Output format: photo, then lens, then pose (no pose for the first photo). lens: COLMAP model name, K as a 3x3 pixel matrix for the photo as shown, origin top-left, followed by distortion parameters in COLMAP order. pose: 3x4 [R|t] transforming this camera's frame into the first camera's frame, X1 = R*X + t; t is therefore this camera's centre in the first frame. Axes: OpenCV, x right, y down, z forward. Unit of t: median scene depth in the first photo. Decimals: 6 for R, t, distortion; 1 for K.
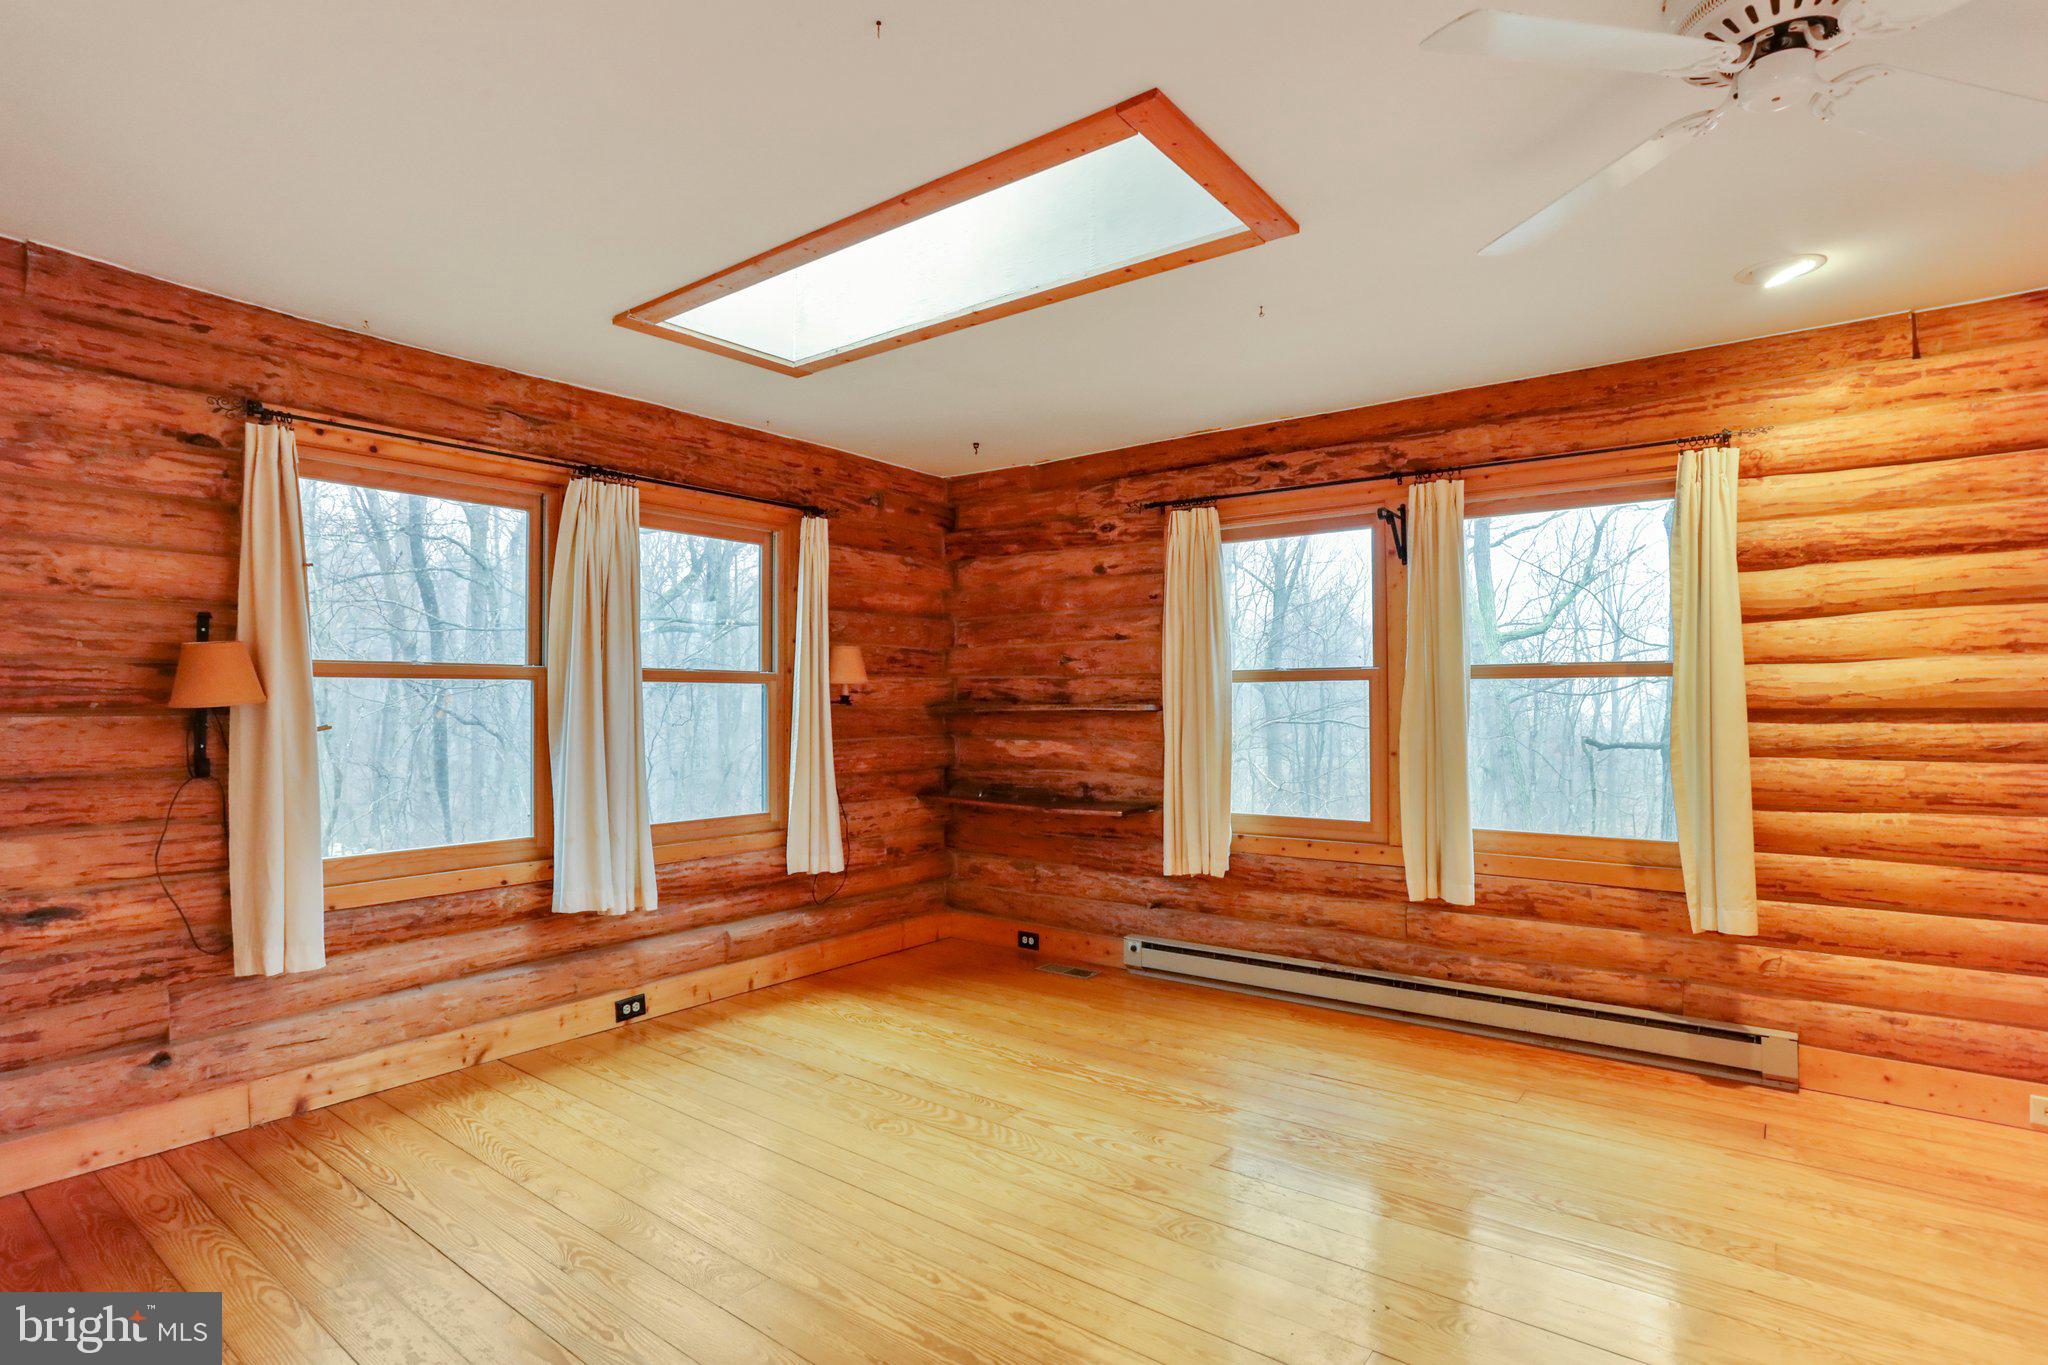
lens RADIAL K [[1064.5, 0, 1011.7], [0, 1064.5, 686.6], [0, 0, 1]] dist [-0.032824, 0.019549]
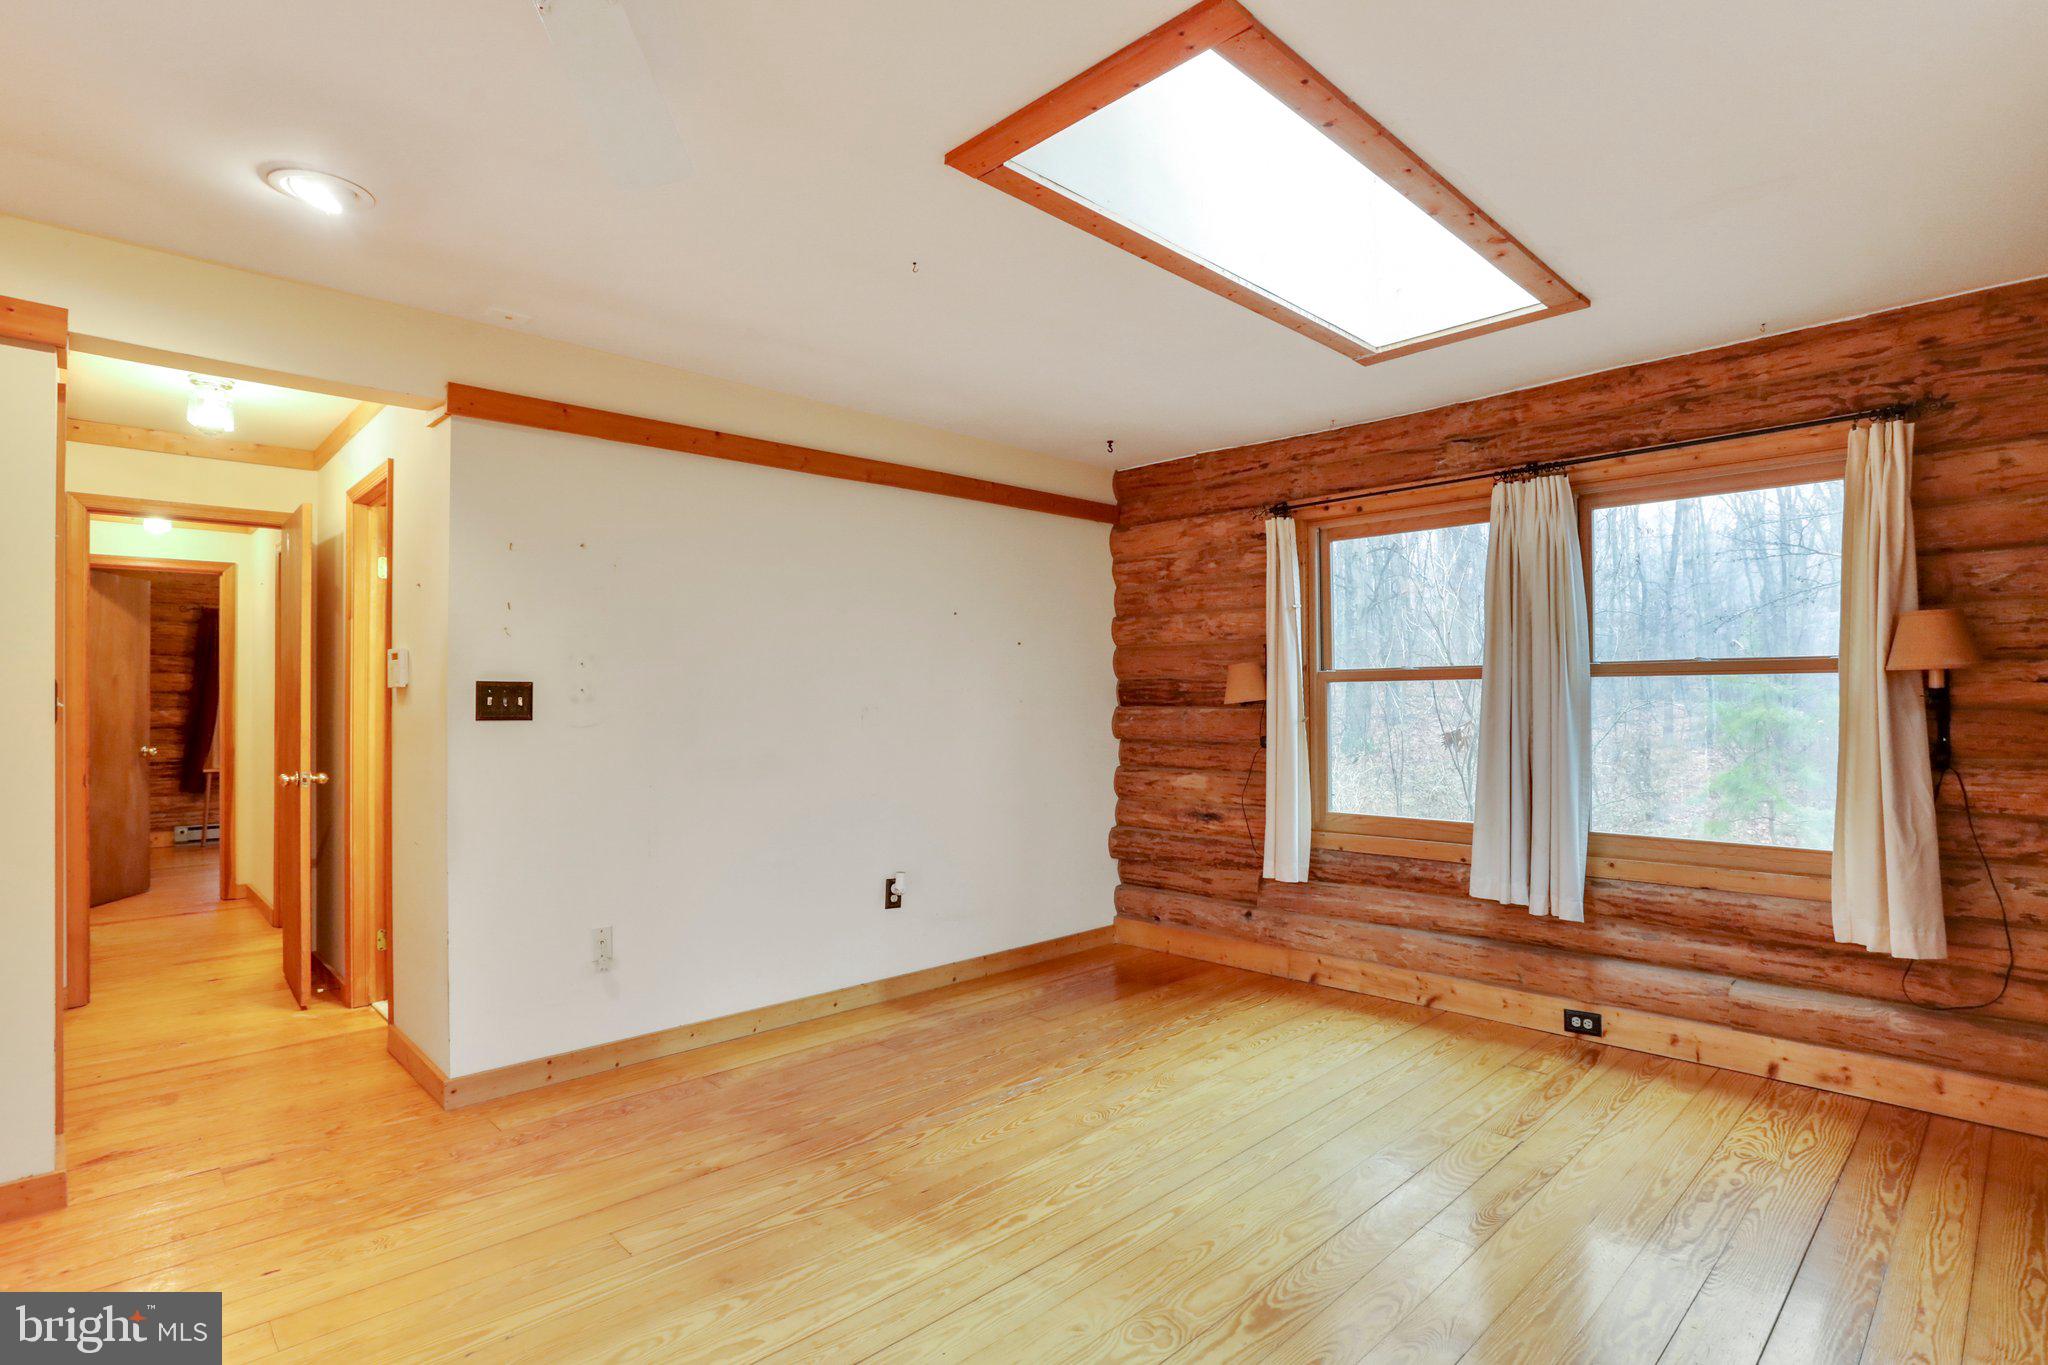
lens RADIAL K [[1064.5, 0, 1018.1], [0, 1064.5, 699.7], [0, 0, 1]] dist [-0.032824, 0.019549]
pose [[-0.168328, 0.003017, -0.985726, 0.738709], [0.020509, 0.999790, -0.000442, 0.005453], [0.985518, -0.020291, -0.168355, 0.753211]]
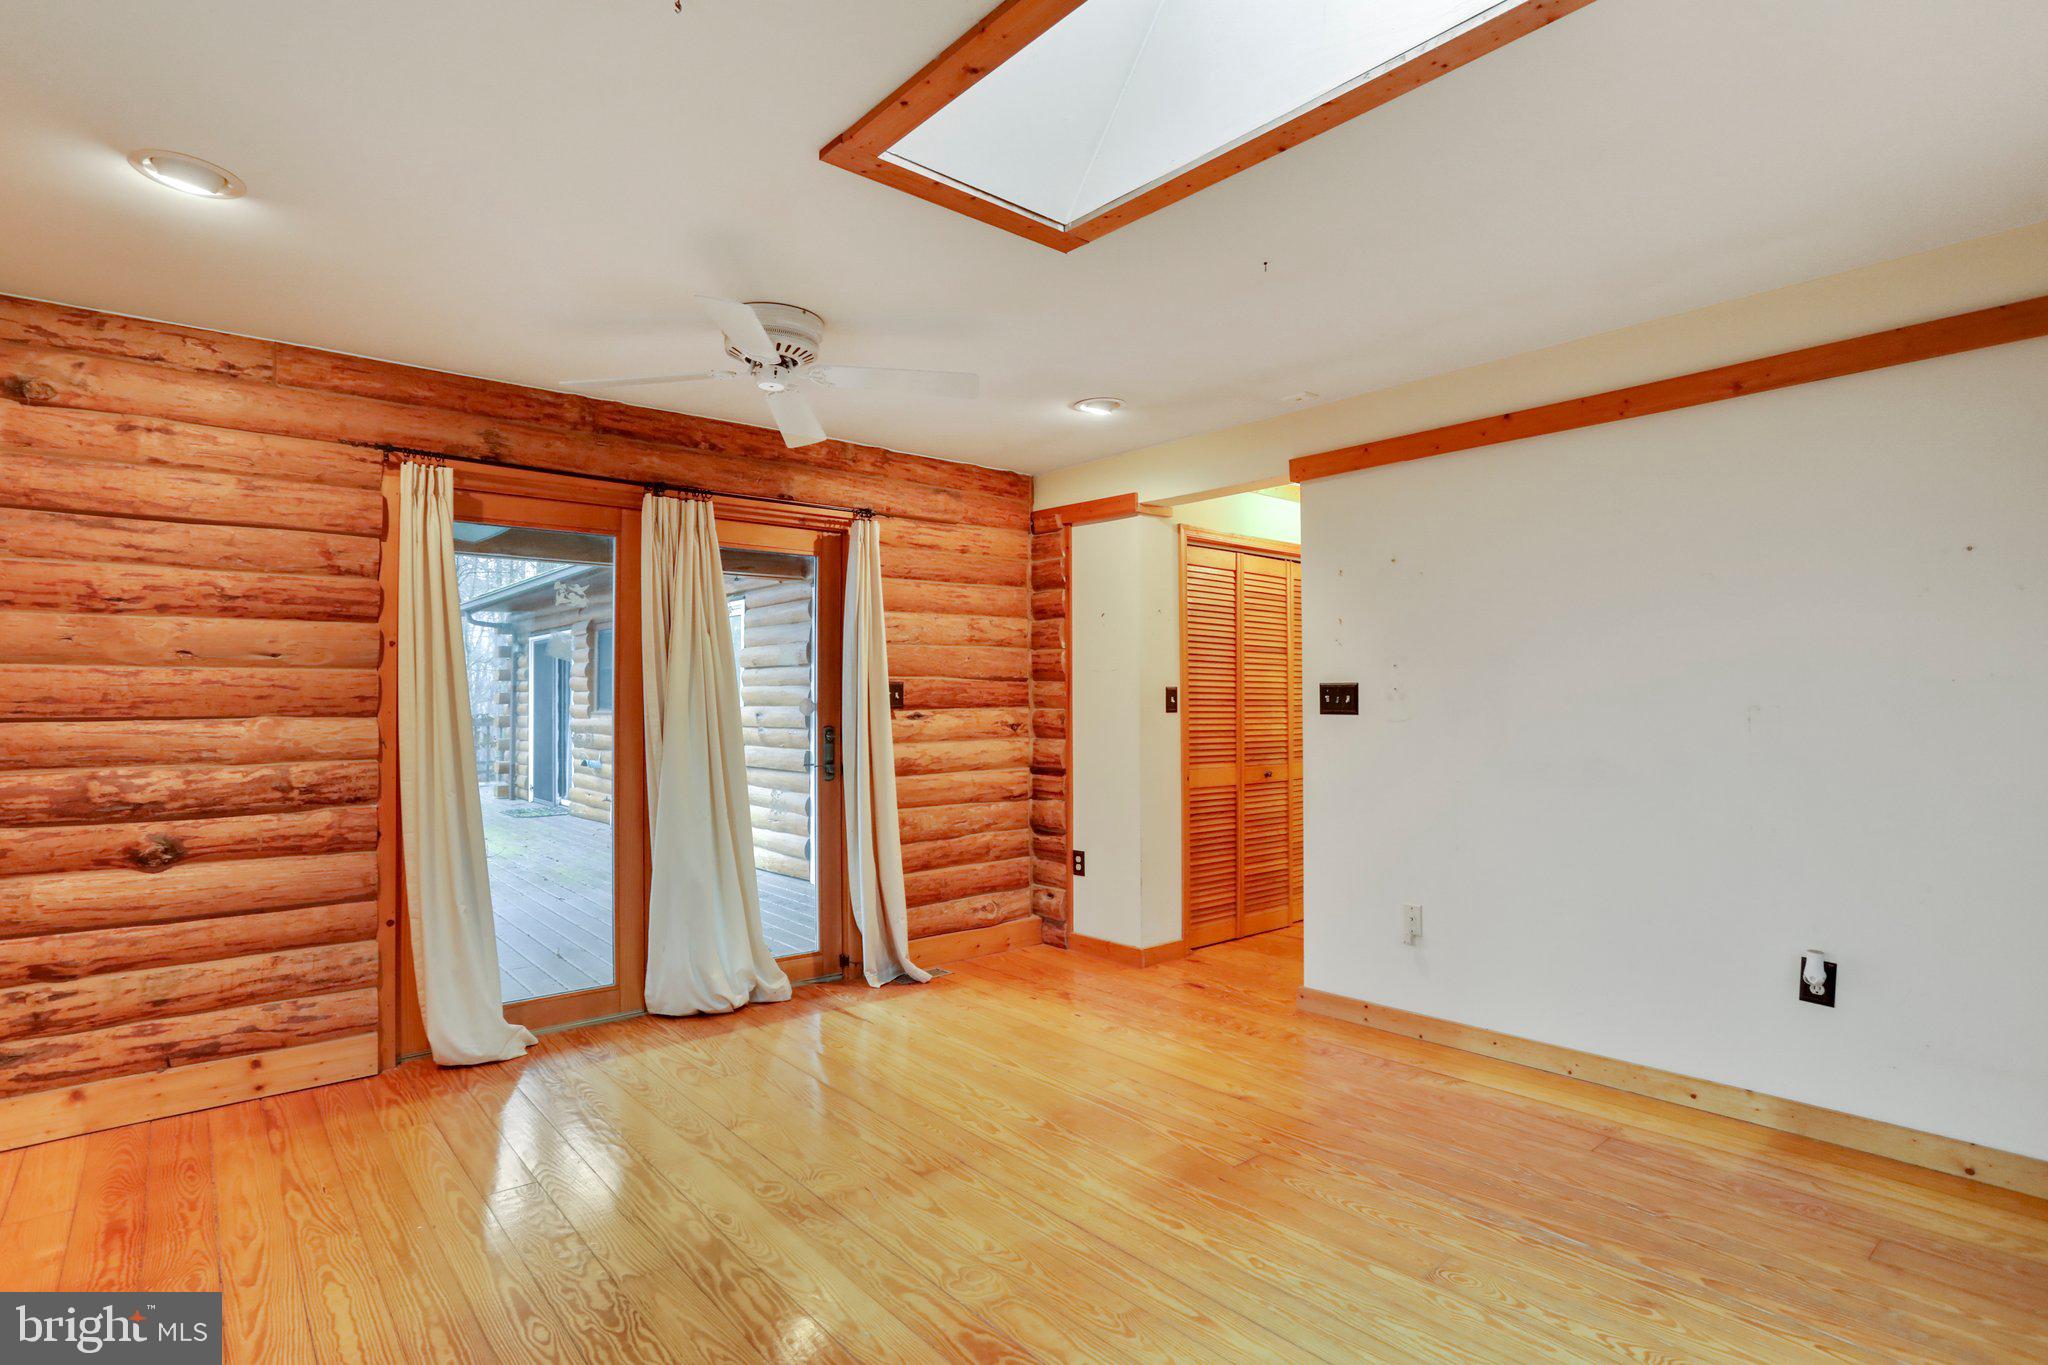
lens RADIAL K [[1064.5, 0, 1016.8], [0, 1064.5, 675.3], [0, 0, 1]] dist [-0.032824, 0.019549]
pose [[-0.965332, 0.018650, 0.260359, -0.084879], [0.008086, 0.999102, -0.041590, 0.016849], [-0.260901, -0.038043, -0.964616, 1.374469]]
